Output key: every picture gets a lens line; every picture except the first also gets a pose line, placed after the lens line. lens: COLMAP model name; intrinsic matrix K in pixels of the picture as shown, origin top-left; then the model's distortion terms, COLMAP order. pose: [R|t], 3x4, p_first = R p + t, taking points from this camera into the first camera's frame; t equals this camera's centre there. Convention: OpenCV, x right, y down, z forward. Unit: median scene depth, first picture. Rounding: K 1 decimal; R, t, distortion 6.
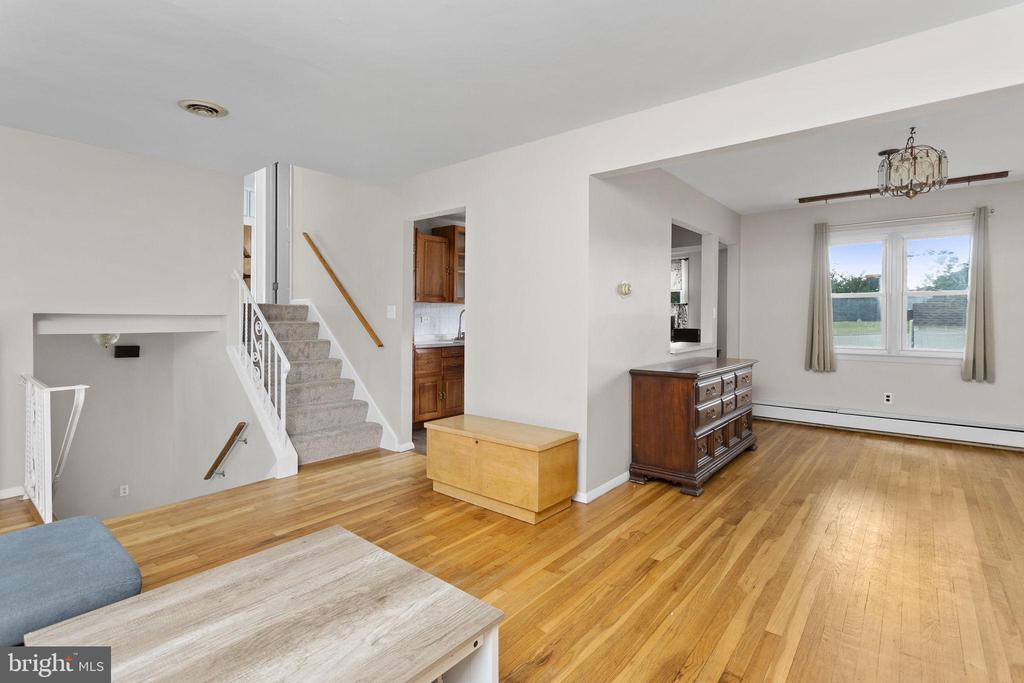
lens RADIAL K [[497.5, 0, 498.4], [0, 497.5, 318.1], [0, 0, 1]] dist [0.001699, -0.000300]
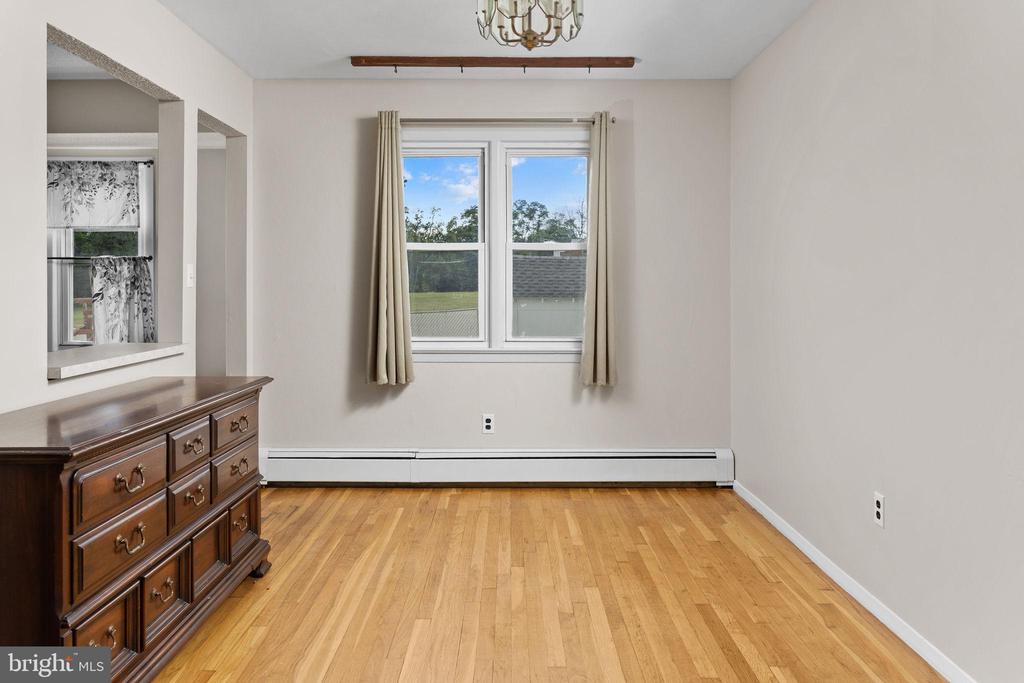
lens RADIAL K [[838.7, 0, 511.8], [0, 838.7, 335.8], [0, 0, 1]] dist [0.004143, 0.002927]
pose [[0.763150, -0.038391, 0.645080, 0.199182], [0.002123, 0.998377, 0.056906, 0.001294], [-0.646218, -0.042058, 0.761993, 0.273855]]
